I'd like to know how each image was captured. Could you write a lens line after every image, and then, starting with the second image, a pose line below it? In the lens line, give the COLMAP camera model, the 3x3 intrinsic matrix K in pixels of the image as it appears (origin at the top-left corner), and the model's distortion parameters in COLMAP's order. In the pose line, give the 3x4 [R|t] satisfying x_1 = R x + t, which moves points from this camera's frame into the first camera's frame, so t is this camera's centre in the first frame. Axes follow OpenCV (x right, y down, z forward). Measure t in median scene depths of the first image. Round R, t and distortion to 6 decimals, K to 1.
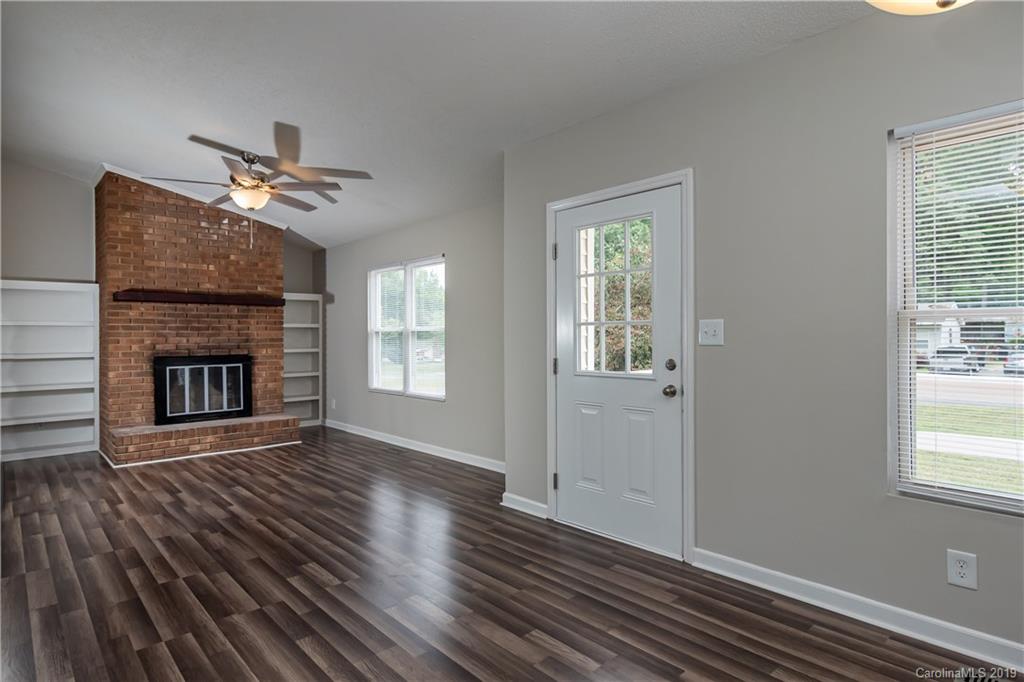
lens RADIAL K [[559.7, 0, 507.3], [0, 559.7, 336.3], [0, 0, 1]] dist [0.000195, 0.000522]
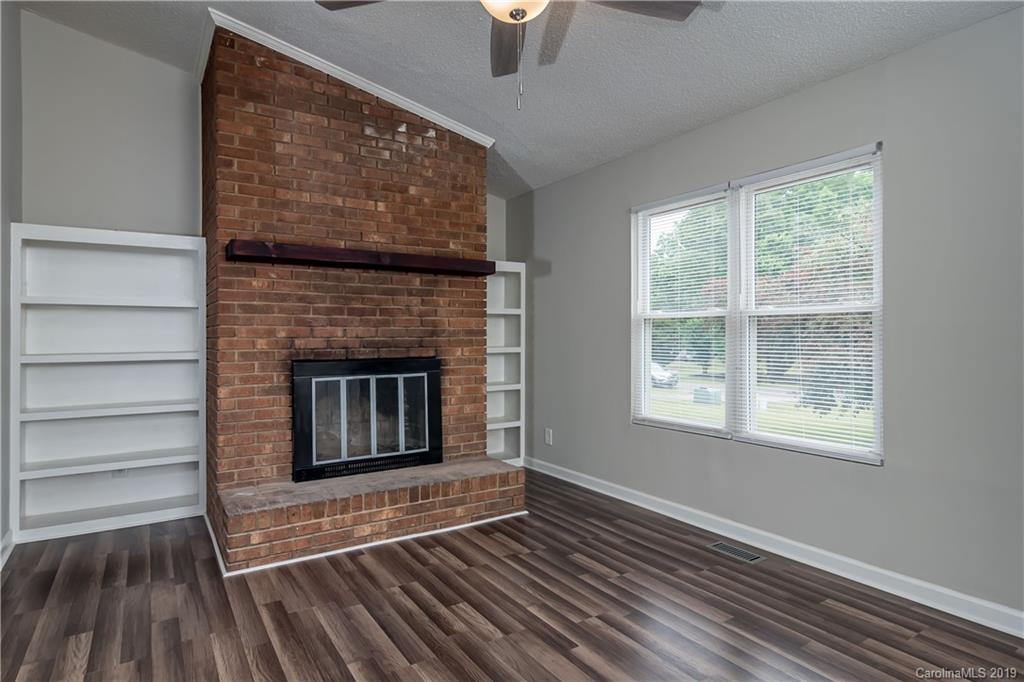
lens RADIAL K [[559.7, 0, 507.3], [0, 559.7, 336.3], [0, 0, 1]] dist [0.000195, 0.000522]
pose [[0.986443, 0.003815, -0.164060, -0.308093], [-0.003316, 0.999989, 0.003315, 0.009169], [0.164071, -0.002726, 0.986445, 0.455131]]
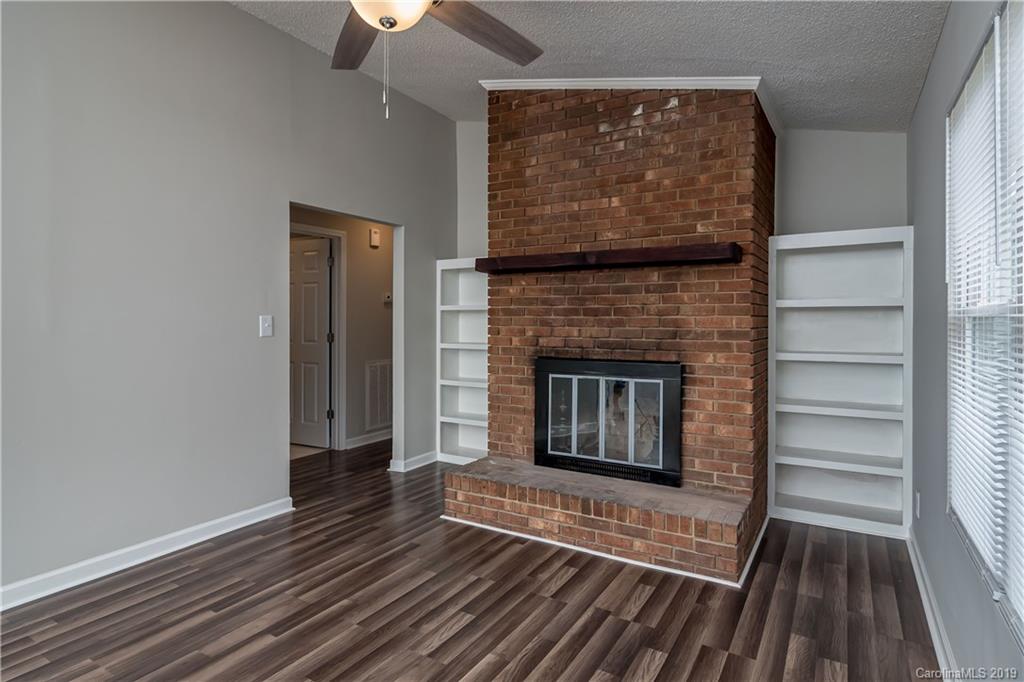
lens RADIAL K [[551.8, 0, 512.1], [0, 551.8, 322.3], [0, 0, 1]] dist [0.001491, 0.000487]
pose [[0.289257, 0.009298, -0.957206, -0.031749], [-0.003159, 0.999957, 0.008759, -0.007742], [0.957246, 0.000490, 0.289274, 0.754073]]
